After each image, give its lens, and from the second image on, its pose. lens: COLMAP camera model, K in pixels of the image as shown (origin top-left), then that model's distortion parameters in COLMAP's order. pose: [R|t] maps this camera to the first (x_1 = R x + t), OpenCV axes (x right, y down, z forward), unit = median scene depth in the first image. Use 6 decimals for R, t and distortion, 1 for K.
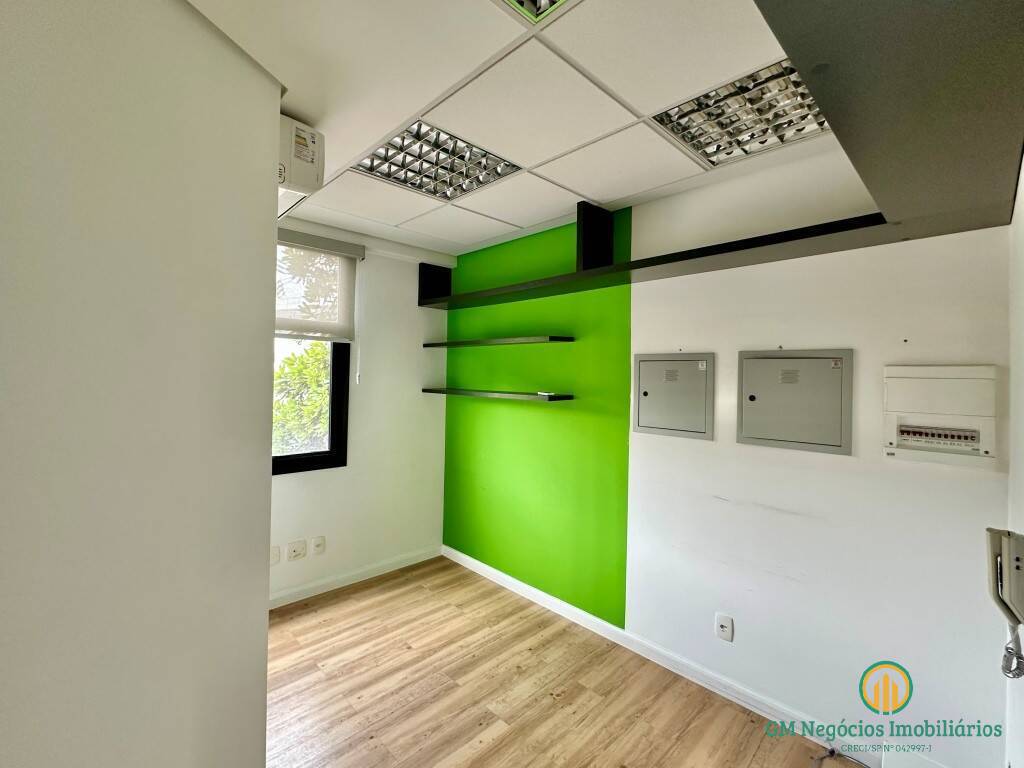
lens RADIAL K [[454.2, 0, 512.7], [0, 454.2, 374.0], [0, 0, 1]] dist [-0.000501, 0.000164]
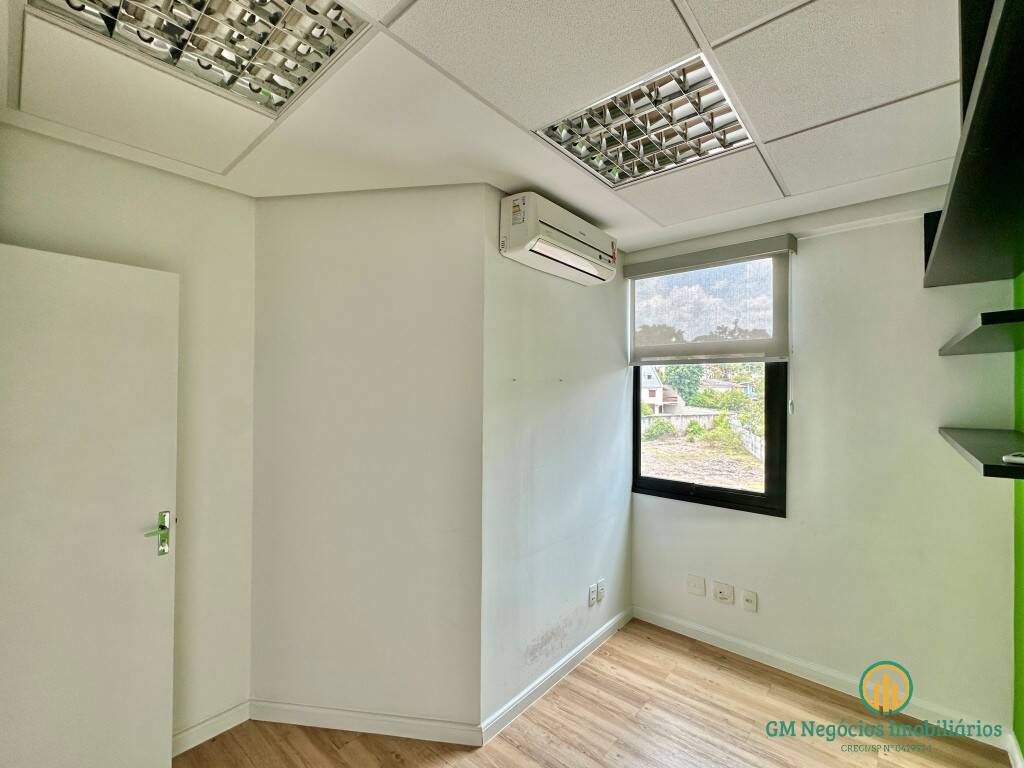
lens RADIAL K [[445.2, 0, 514.4], [0, 445.2, 385.3], [0, 0, 1]] dist [-0.002277, 0.000169]
pose [[0.090693, -0.025525, -0.995552, 0.393097], [-0.000629, 0.999670, -0.025688, -0.008033], [0.995879, 0.002956, 0.090647, 0.499456]]
